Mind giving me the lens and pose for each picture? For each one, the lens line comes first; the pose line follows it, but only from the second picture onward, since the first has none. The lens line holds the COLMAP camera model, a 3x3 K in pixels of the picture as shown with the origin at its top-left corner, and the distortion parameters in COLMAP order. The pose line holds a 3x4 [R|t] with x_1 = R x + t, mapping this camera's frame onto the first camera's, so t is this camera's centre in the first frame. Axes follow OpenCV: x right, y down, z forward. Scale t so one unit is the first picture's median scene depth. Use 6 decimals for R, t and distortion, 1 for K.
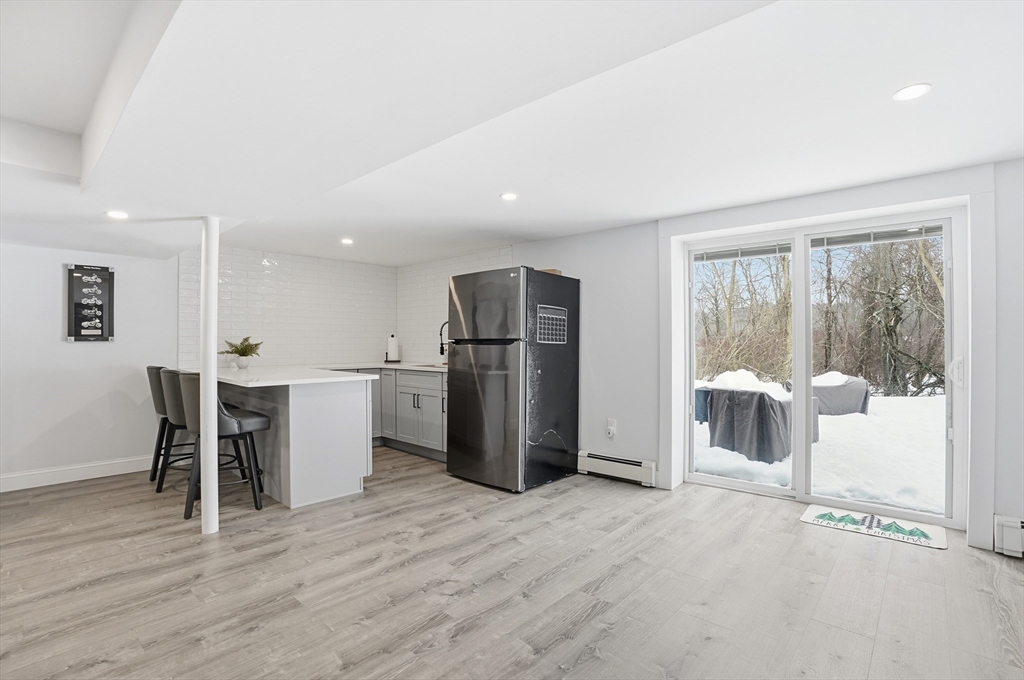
lens RADIAL K [[480.9, 0, 511.3], [0, 480.9, 334.9], [0, 0, 1]] dist [-0.065430, 0.012762]
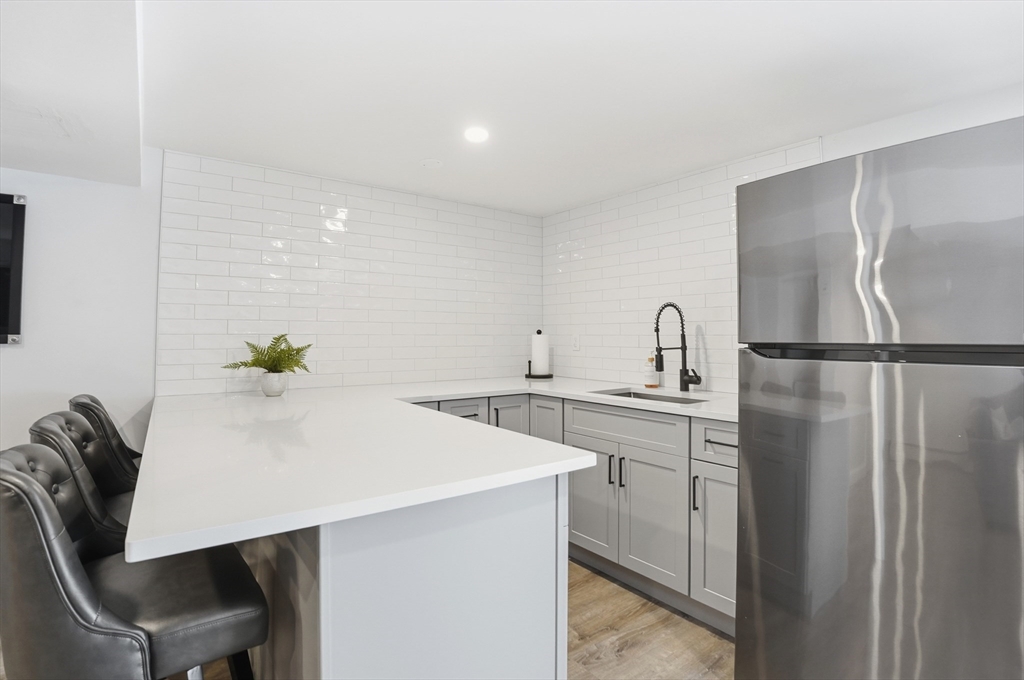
lens RADIAL K [[480.9, 0, 511.0], [0, 480.9, 324.1], [0, 0, 1]] dist [-0.065430, 0.012762]
pose [[0.982143, -0.001343, -0.188131, -0.265219], [-0.000575, 0.999948, -0.010137, -0.002162], [0.188135, 0.010064, 0.982092, 0.652090]]
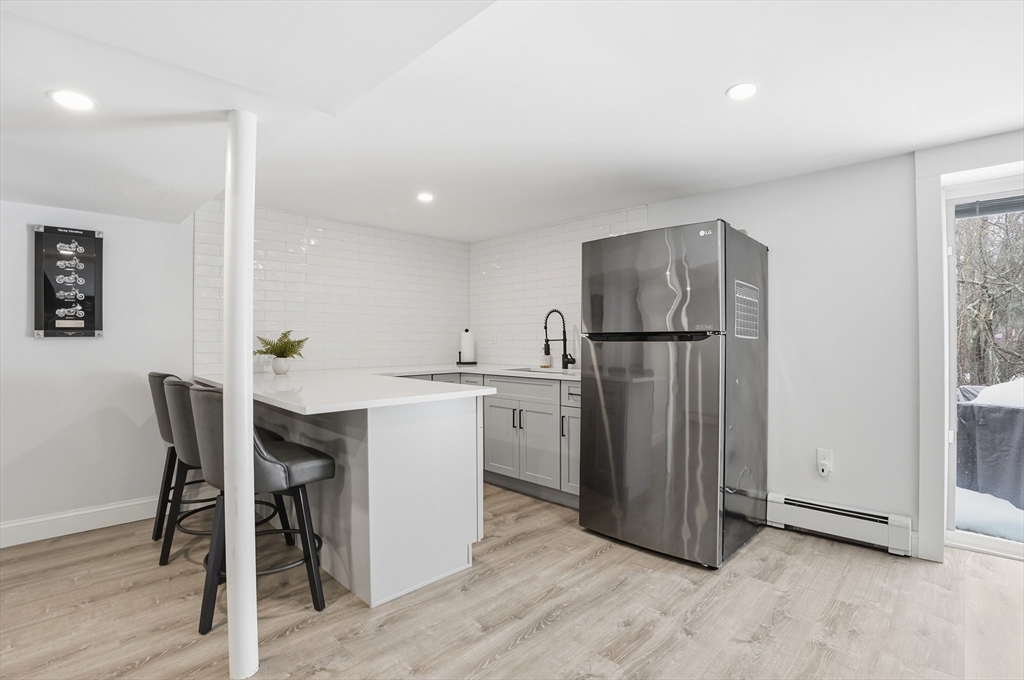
lens RADIAL K [[480.9, 0, 511.6], [0, 480.9, 333.1], [0, 0, 1]] dist [-0.065430, 0.012762]
pose [[0.999337, -0.001609, -0.036385, -0.226221], [0.001690, 0.999996, 0.002220, 0.008015], [0.036382, -0.002280, 0.999335, 0.341024]]
